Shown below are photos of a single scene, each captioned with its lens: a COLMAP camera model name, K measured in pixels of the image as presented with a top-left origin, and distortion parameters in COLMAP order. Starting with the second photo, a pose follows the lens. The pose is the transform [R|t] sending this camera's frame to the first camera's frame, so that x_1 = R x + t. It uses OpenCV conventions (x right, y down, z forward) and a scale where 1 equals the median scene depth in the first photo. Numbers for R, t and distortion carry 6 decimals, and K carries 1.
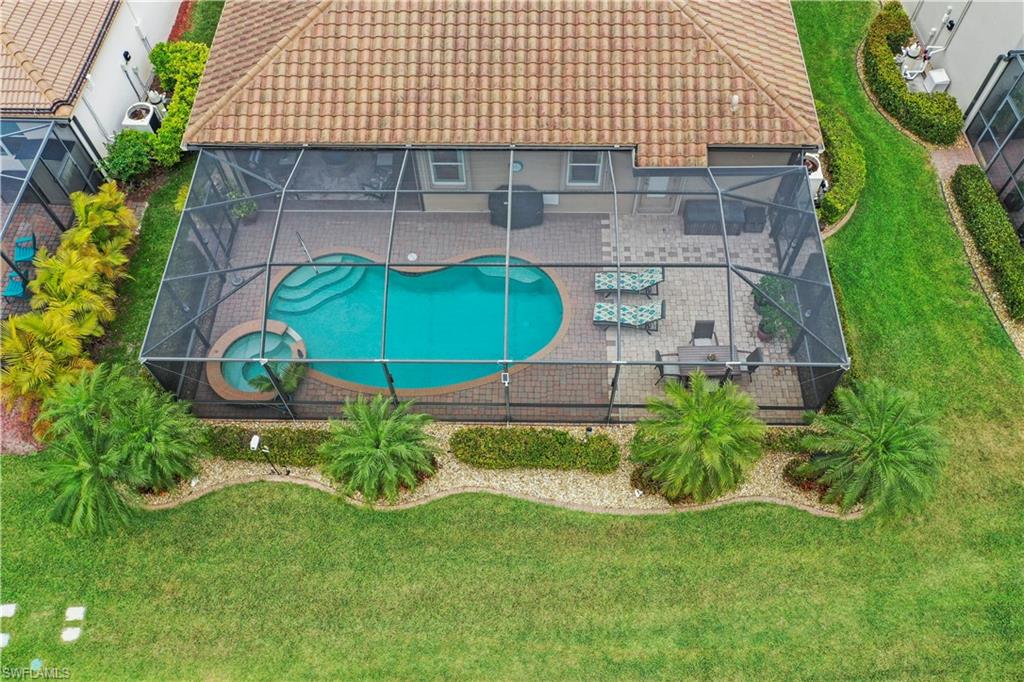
lens RADIAL K [[828.2, 0, 512.3], [0, 828.2, 342.0], [0, 0, 1]] dist [-0.001986, -0.001282]
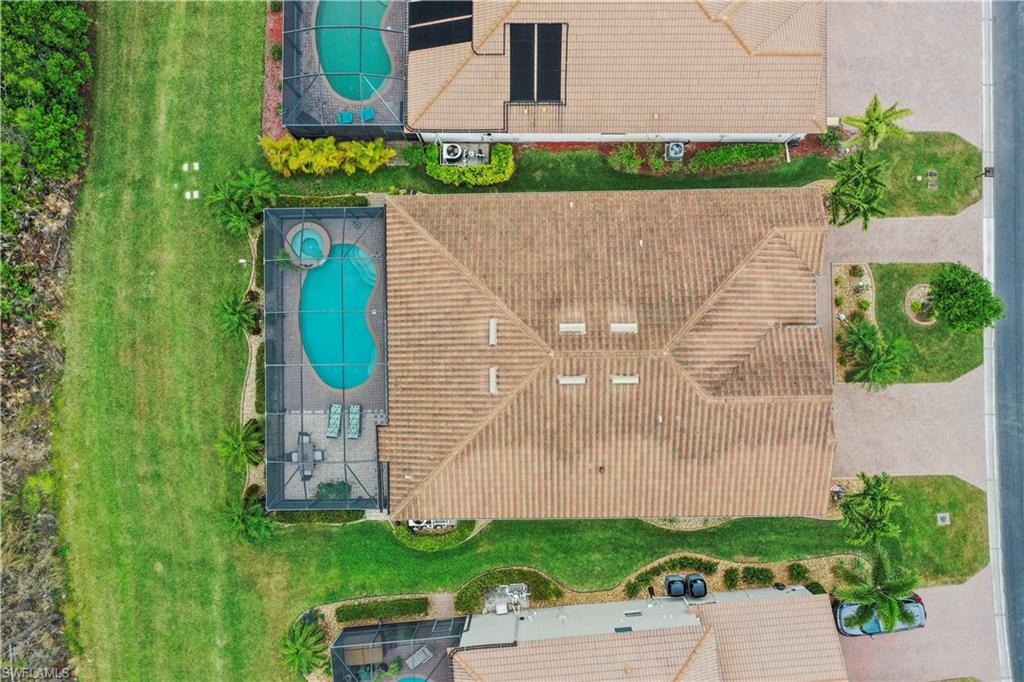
lens RADIAL K [[828.2, 0, 512.2], [0, 828.2, 344.0], [0, 0, 1]] dist [-0.001986, -0.001282]
pose [[0.034052, 0.999401, -0.006114, -0.027835], [-0.846506, 0.032093, 0.531411, -1.661782], [0.531289, -0.012920, 0.847092, -0.569382]]
